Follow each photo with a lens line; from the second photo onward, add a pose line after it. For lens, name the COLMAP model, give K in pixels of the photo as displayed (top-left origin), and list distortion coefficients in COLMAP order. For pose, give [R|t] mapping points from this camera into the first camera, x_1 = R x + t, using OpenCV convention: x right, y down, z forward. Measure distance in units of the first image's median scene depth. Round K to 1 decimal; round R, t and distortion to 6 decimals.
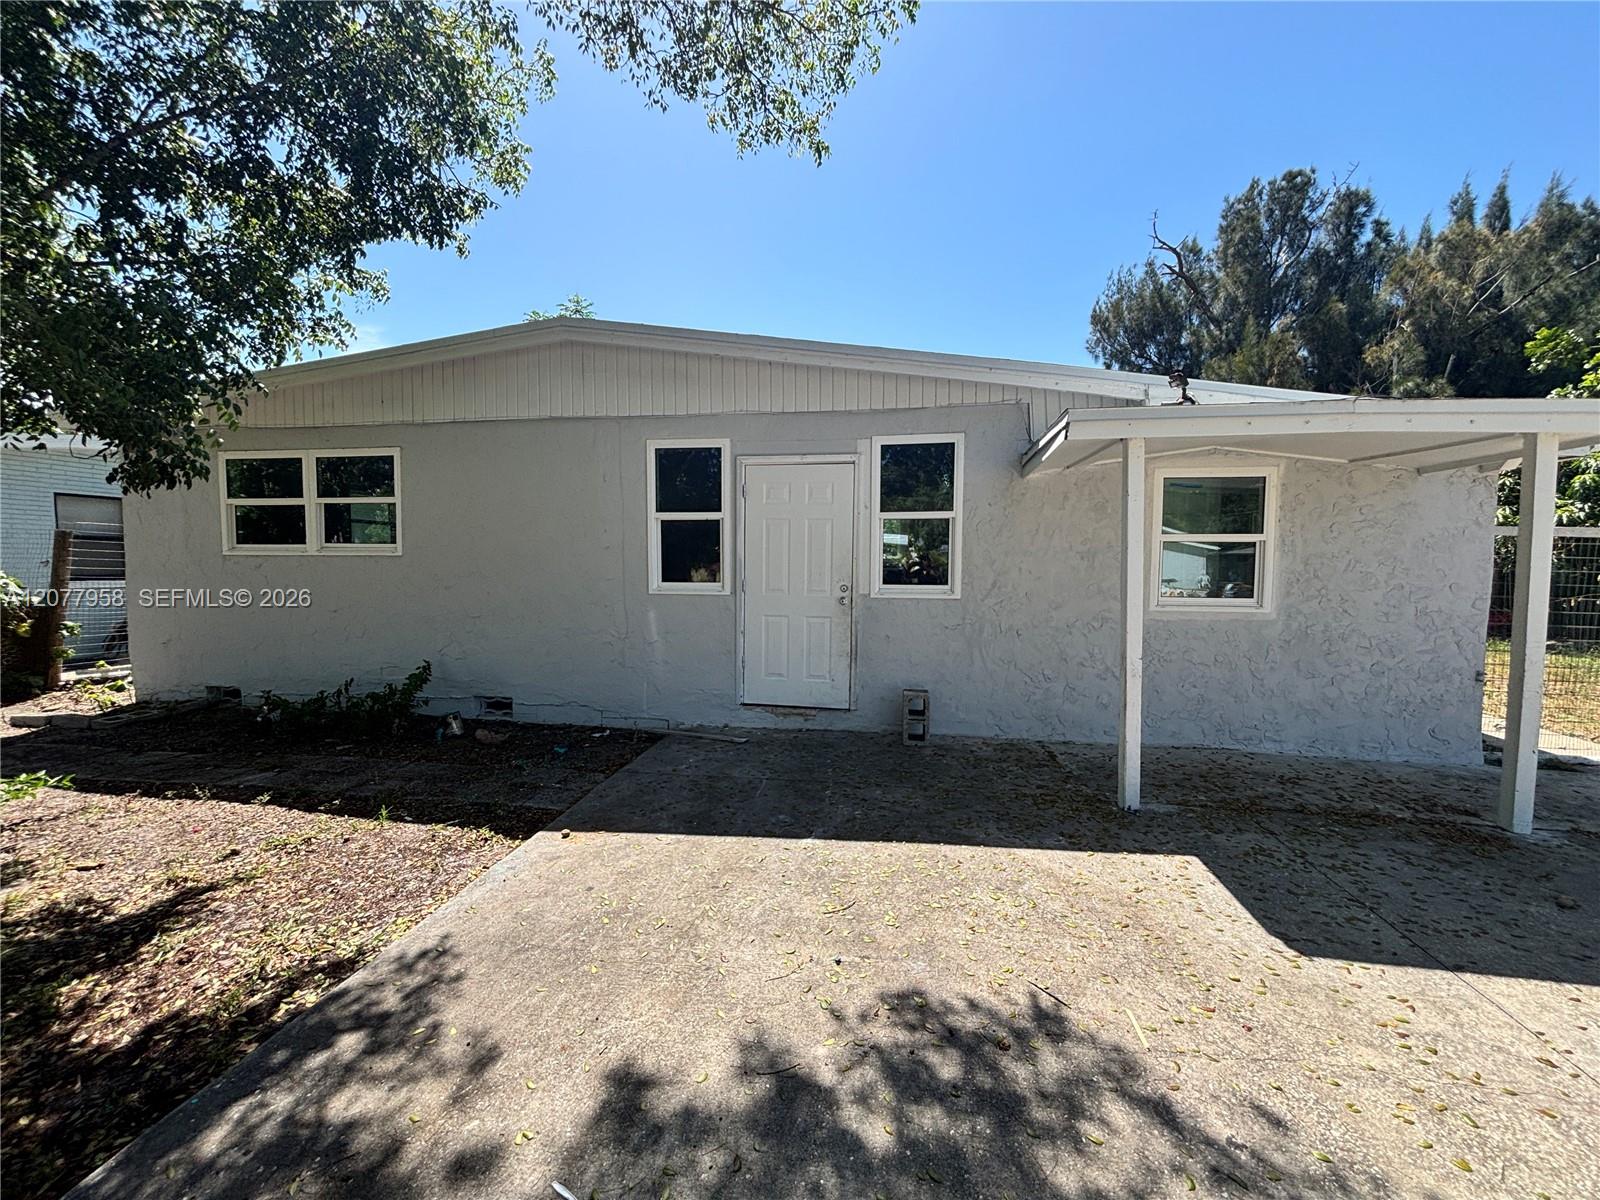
lens RADIAL K [[648.5, 0, 804.0], [0, 648.5, 598.4], [0, 0, 1]] dist [0.001872, 0.000866]
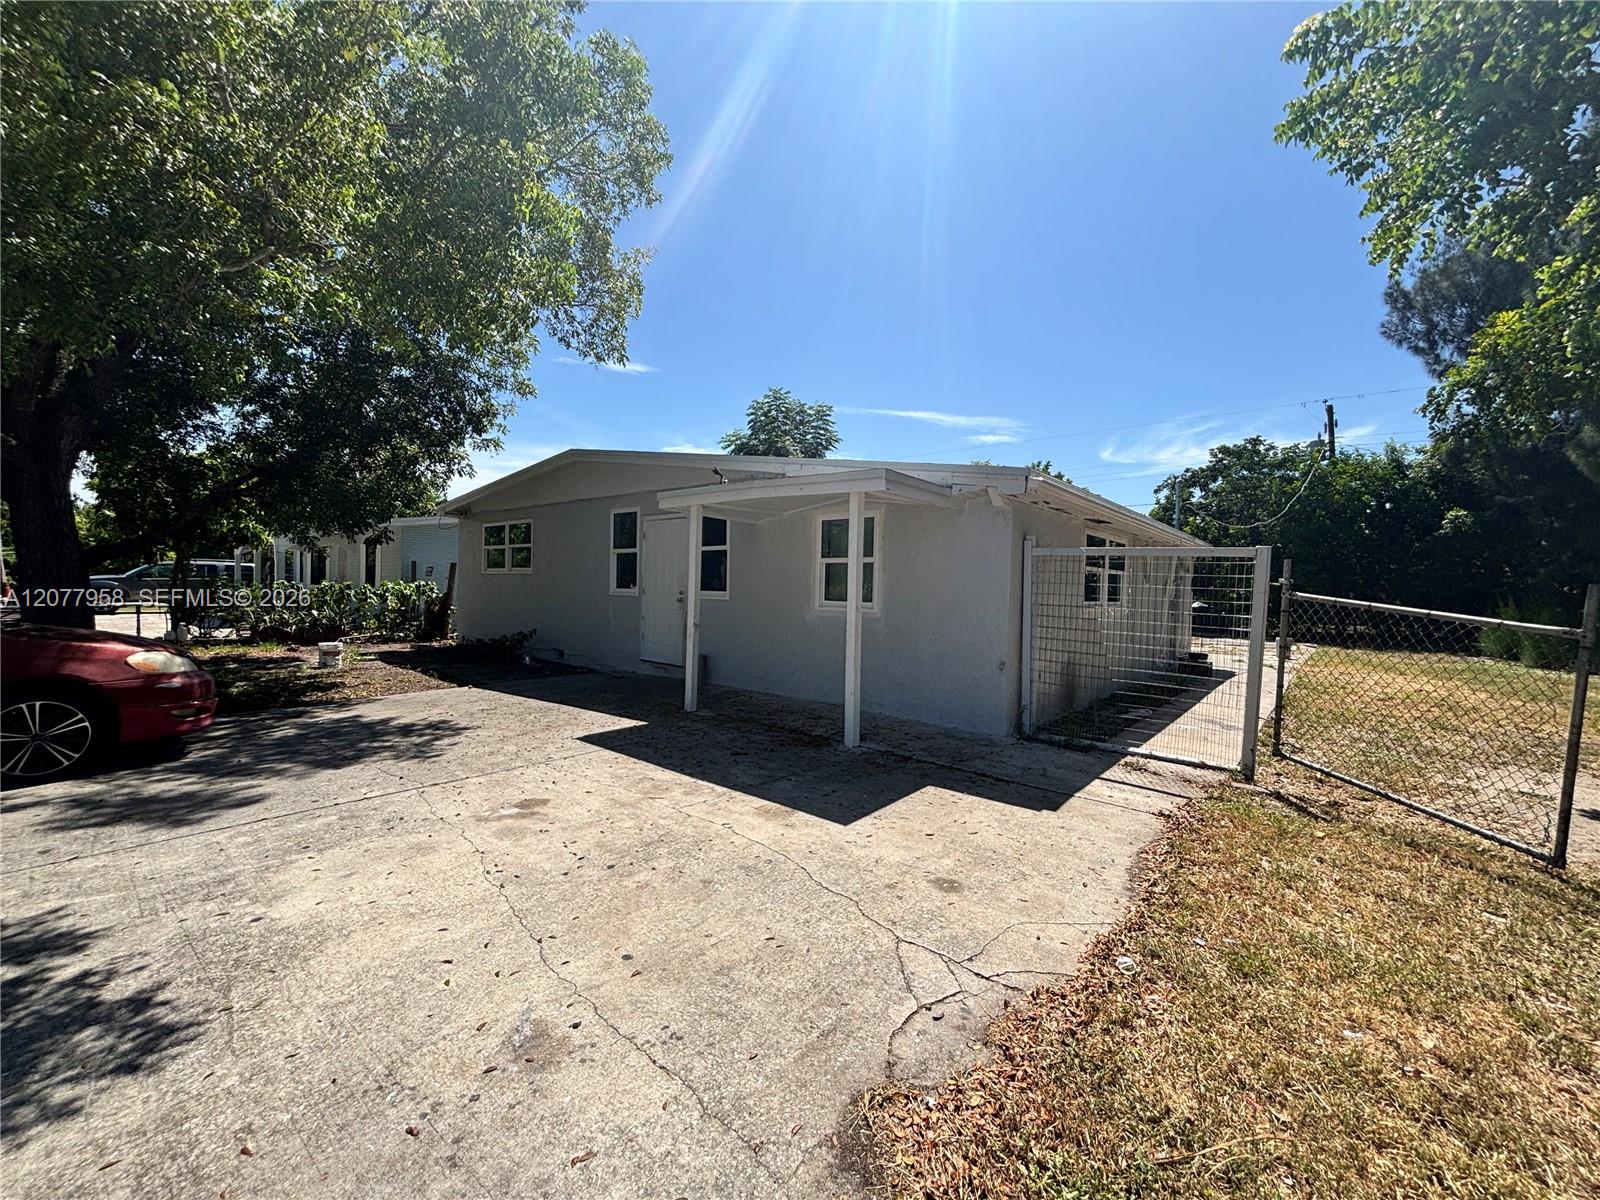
lens RADIAL K [[648.5, 0, 799.6], [0, 648.5, 601.1], [0, 0, 1]] dist [0.001872, 0.000866]
pose [[0.852960, 0.018473, -0.521649, 1.760719], [-0.036939, 0.999004, -0.025024, 0.055618], [0.520668, 0.040614, 0.852793, -0.389039]]
